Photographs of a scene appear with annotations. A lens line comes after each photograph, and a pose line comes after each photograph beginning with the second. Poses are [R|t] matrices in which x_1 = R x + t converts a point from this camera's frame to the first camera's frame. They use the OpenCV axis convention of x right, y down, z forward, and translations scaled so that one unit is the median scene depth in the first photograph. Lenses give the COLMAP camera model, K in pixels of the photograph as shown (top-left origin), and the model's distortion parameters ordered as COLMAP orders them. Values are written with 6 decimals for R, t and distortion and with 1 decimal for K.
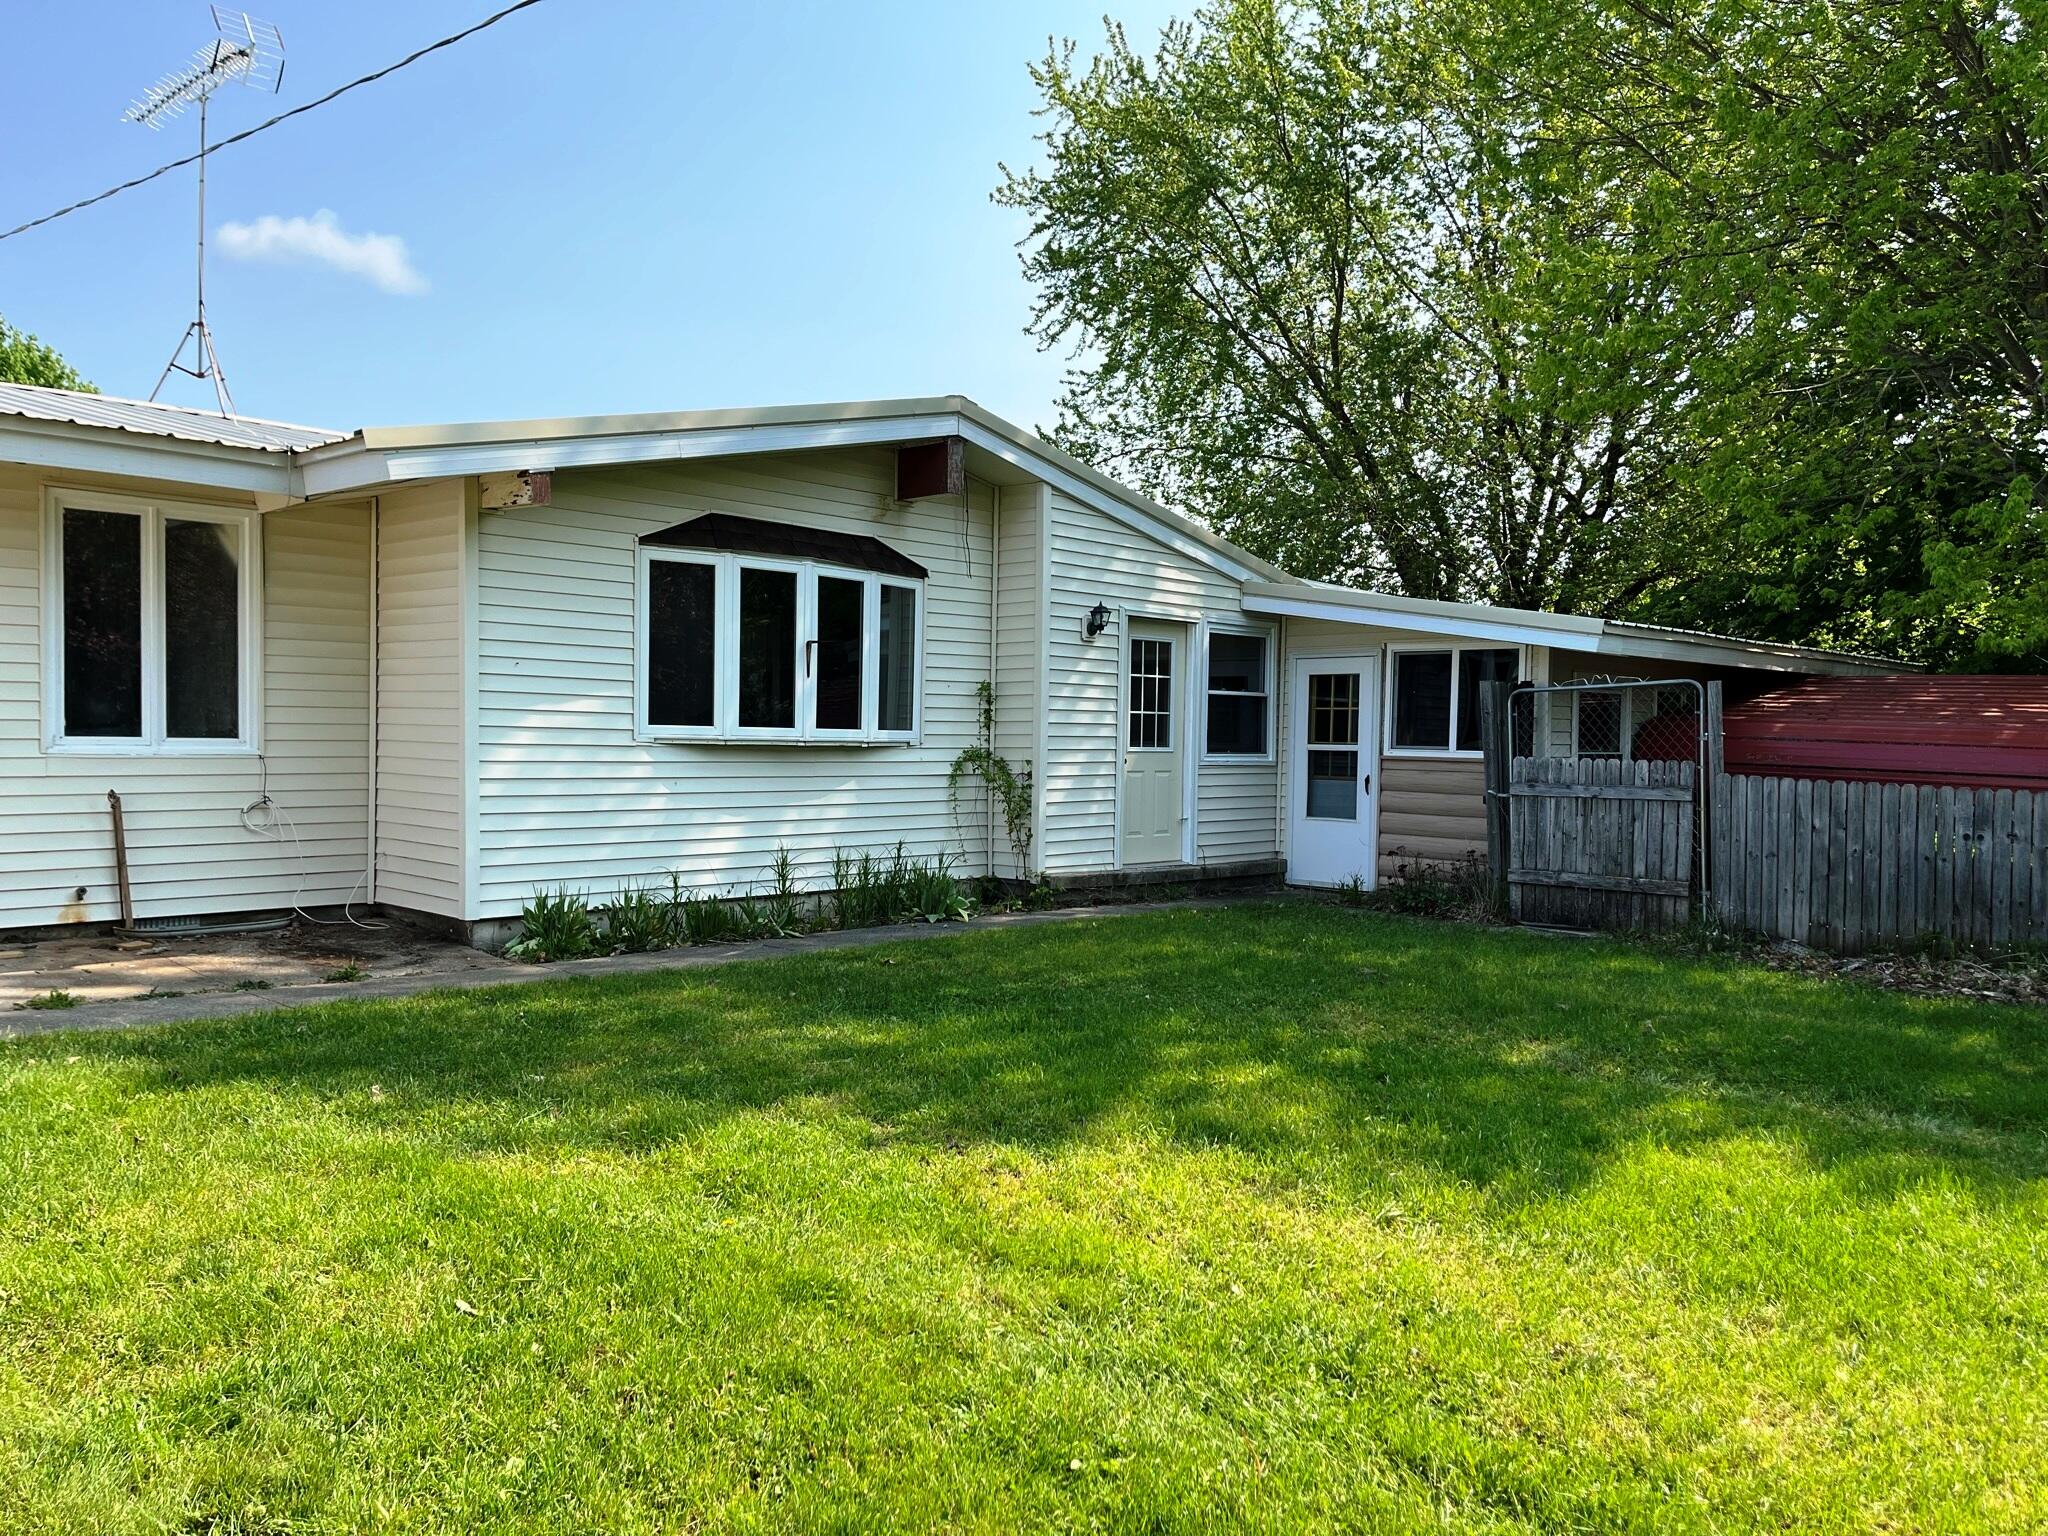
lens RADIAL K [[1551.2, 0, 1032.8], [0, 1551.2, 781.6], [0, 0, 1]] dist [0.040468, -0.027488]
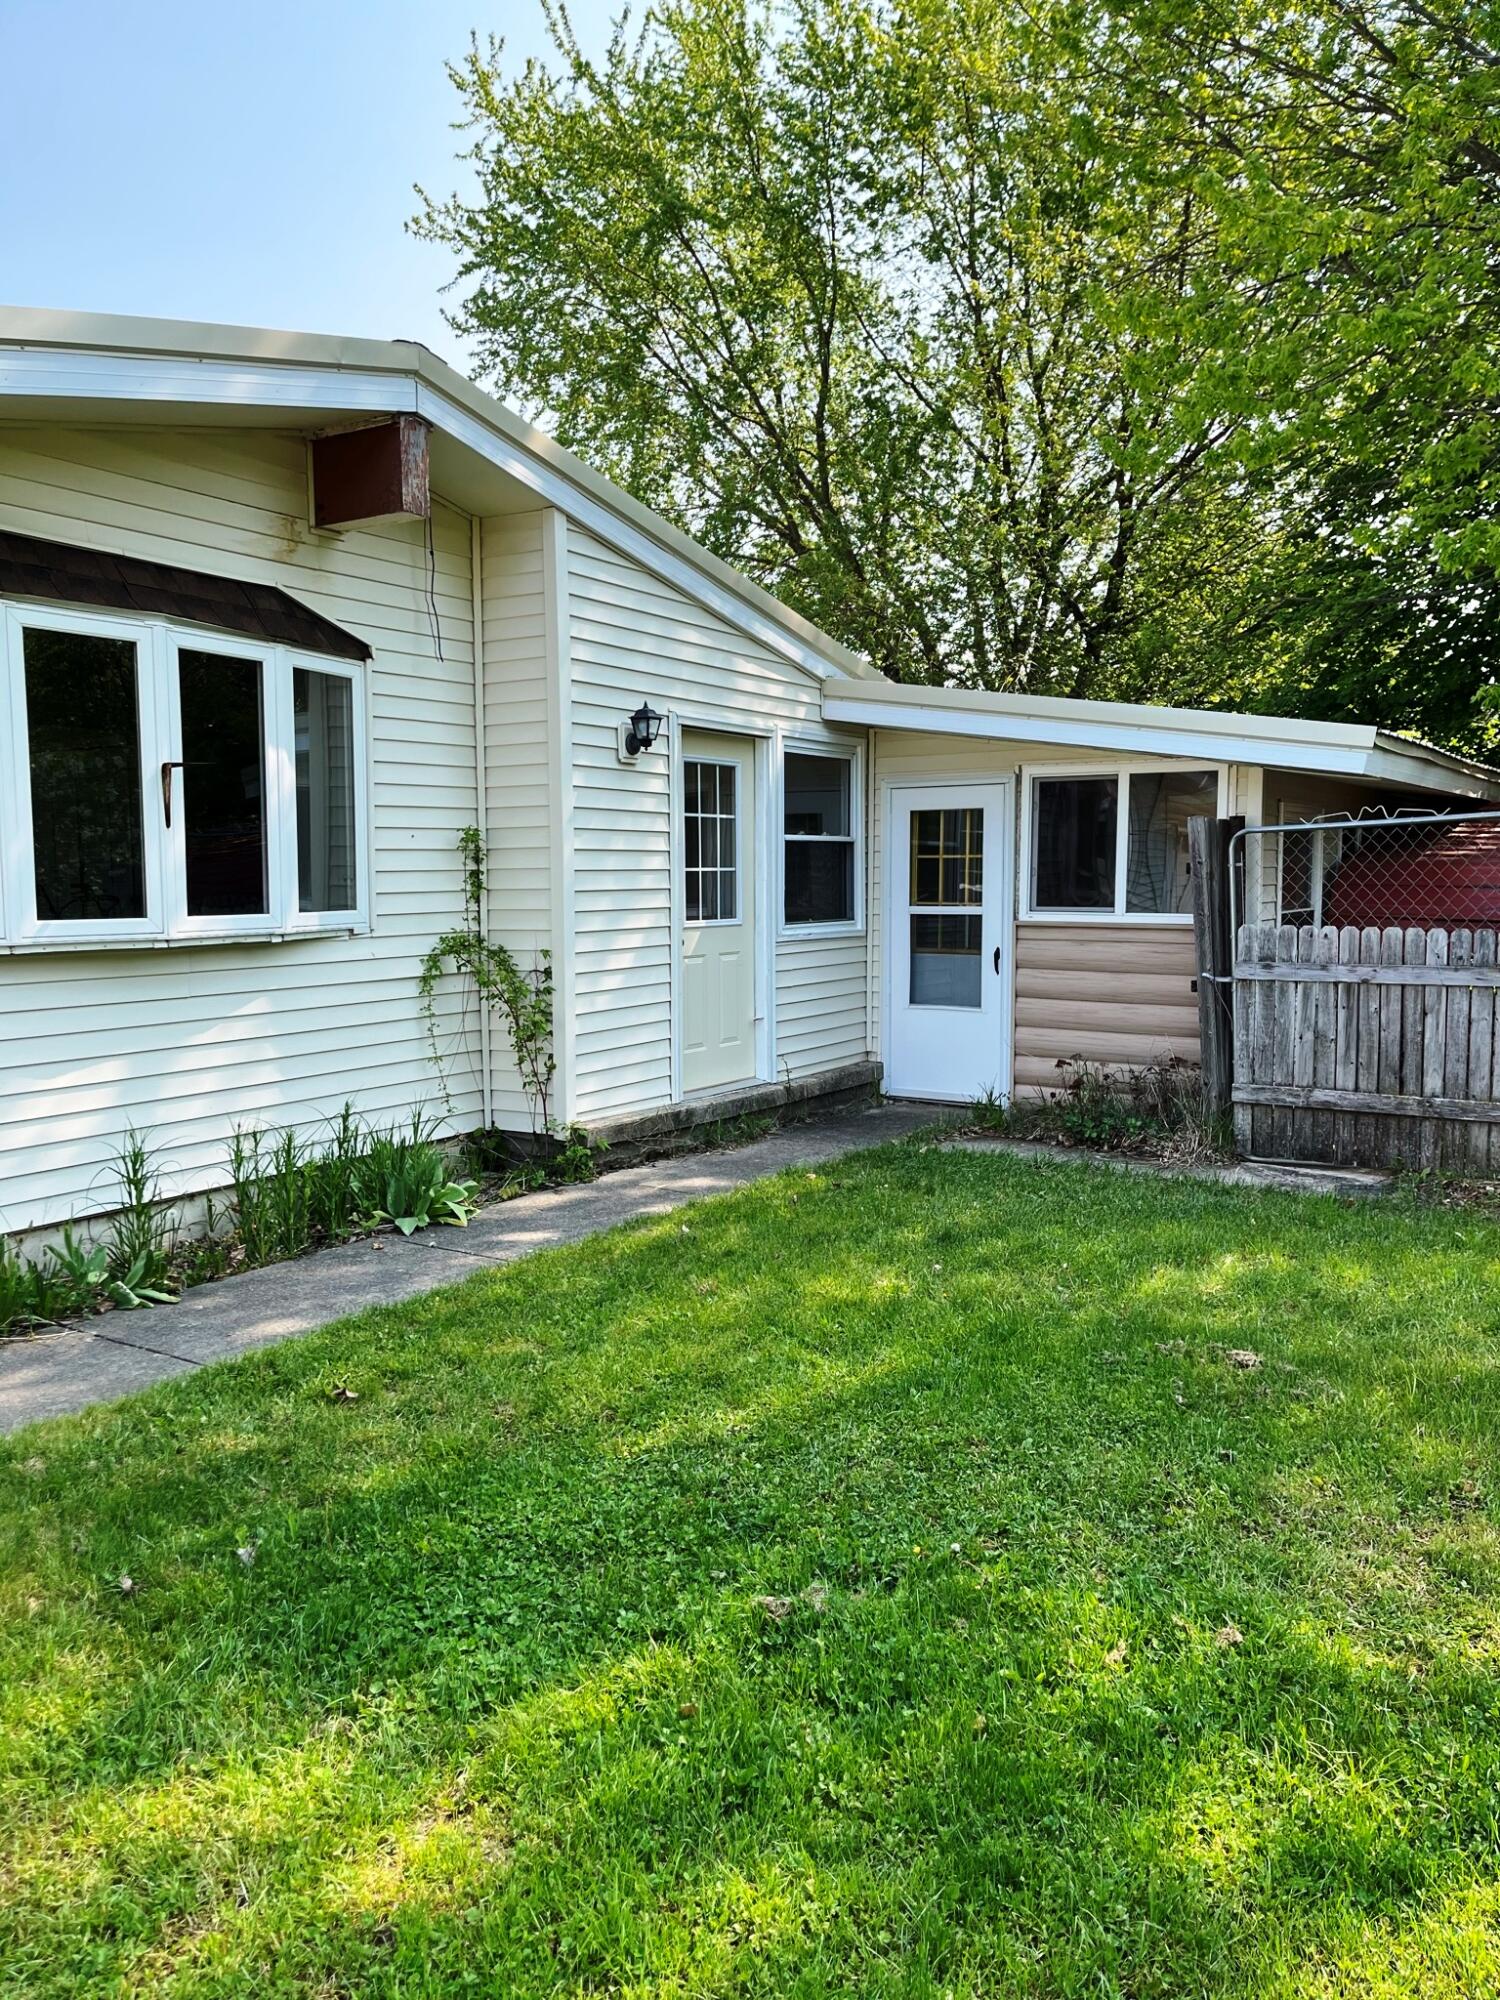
lens RADIAL K [[1514.9, 0, 762.4], [0, 1514.9, 1007.3], [0, 0, 1]] dist [0.040468, -0.027488]
pose [[0.980105, -0.037141, 0.194973, -0.037902], [0.024803, 0.997554, 0.065345, -0.028923], [-0.196923, -0.059209, 0.978629, 0.364067]]
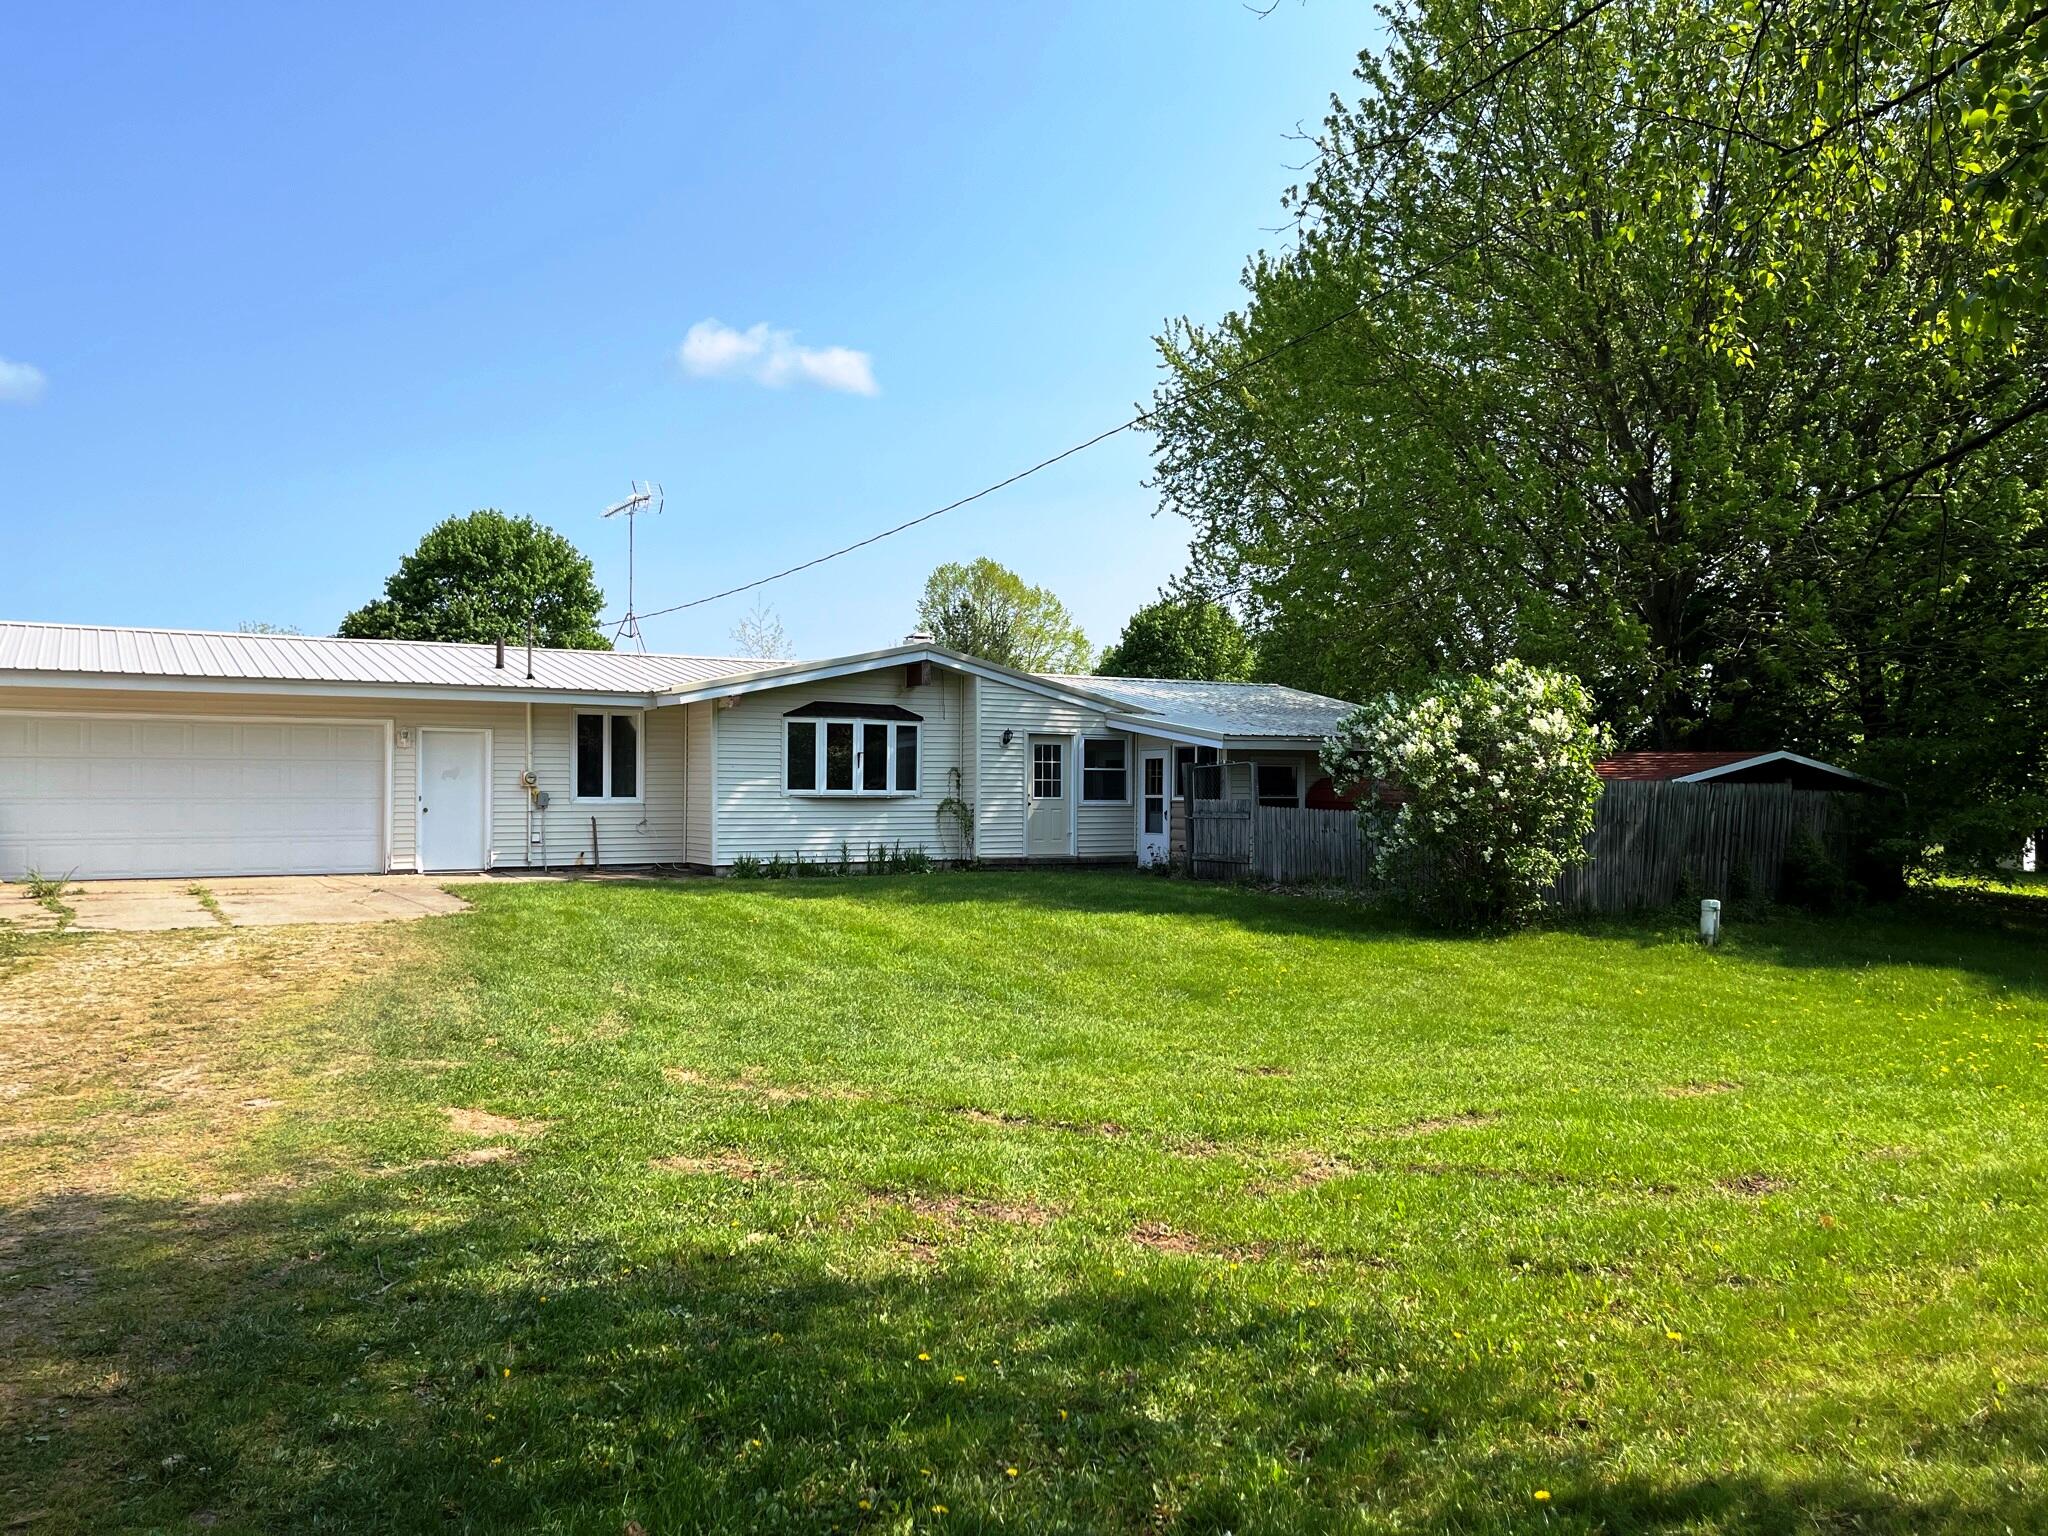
lens RADIAL K [[1551.2, 0, 1020.6], [0, 1551.2, 773.4], [0, 0, 1]] dist [0.040468, -0.027488]
pose [[0.964919, -0.016137, -0.262053, 0.623372], [0.004439, 0.998969, -0.045169, 0.041526], [0.262512, 0.042421, 0.963996, -1.049953]]
